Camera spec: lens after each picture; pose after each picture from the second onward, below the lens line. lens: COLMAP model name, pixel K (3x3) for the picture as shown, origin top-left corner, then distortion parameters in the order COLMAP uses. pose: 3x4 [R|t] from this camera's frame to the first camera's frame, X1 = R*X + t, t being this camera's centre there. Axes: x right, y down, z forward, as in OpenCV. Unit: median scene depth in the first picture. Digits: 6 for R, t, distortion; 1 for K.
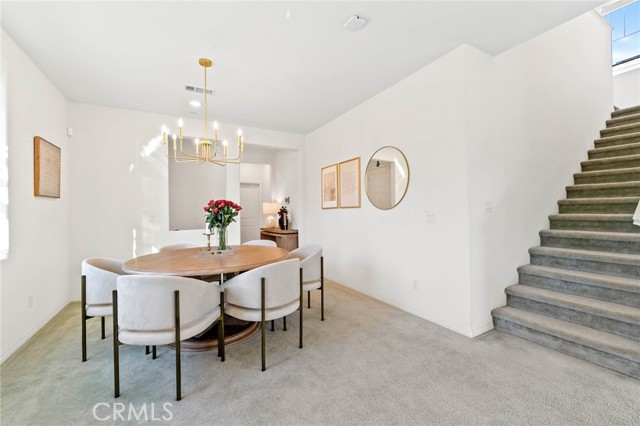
lens RADIAL K [[272.1, 0, 320.0], [0, 272.1, 213.0], [0, 0, 1]] dist [-0.000728, -0.000138]
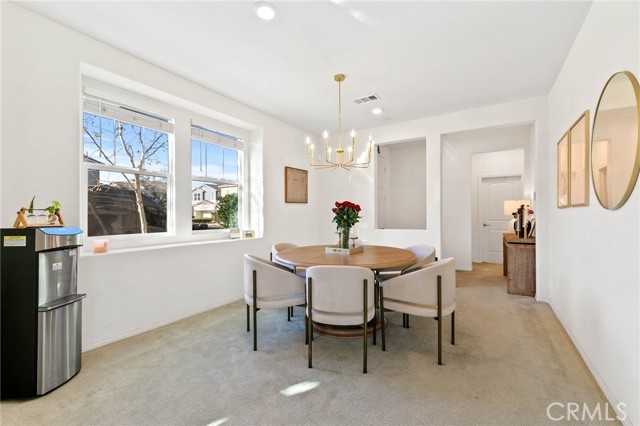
lens RADIAL K [[267.7, 0, 320.0], [0, 267.7, 217.7], [0, 0, 1]] dist [-0.000967, -0.000196]
pose [[0.475500, 0.022902, -0.879417, 0.420582], [-0.007063, 0.999728, 0.022217, -0.005460], [0.879687, -0.004353, 0.475533, 0.341729]]
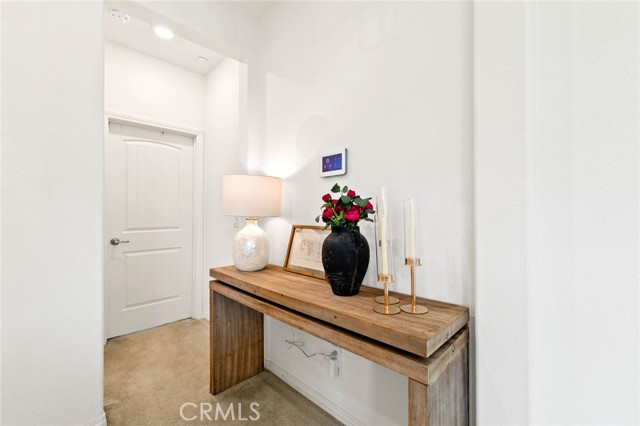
lens RADIAL K [[272.1, 0, 320.0], [0, 272.1, 213.0], [0, 0, 1]] dist [-0.000728, -0.000138]
pose [[0.965070, 0.009224, 0.261828, -0.372541], [-0.006447, 0.999914, -0.011464, 0.004455], [-0.261911, 0.009376, 0.965046, 1.430054]]
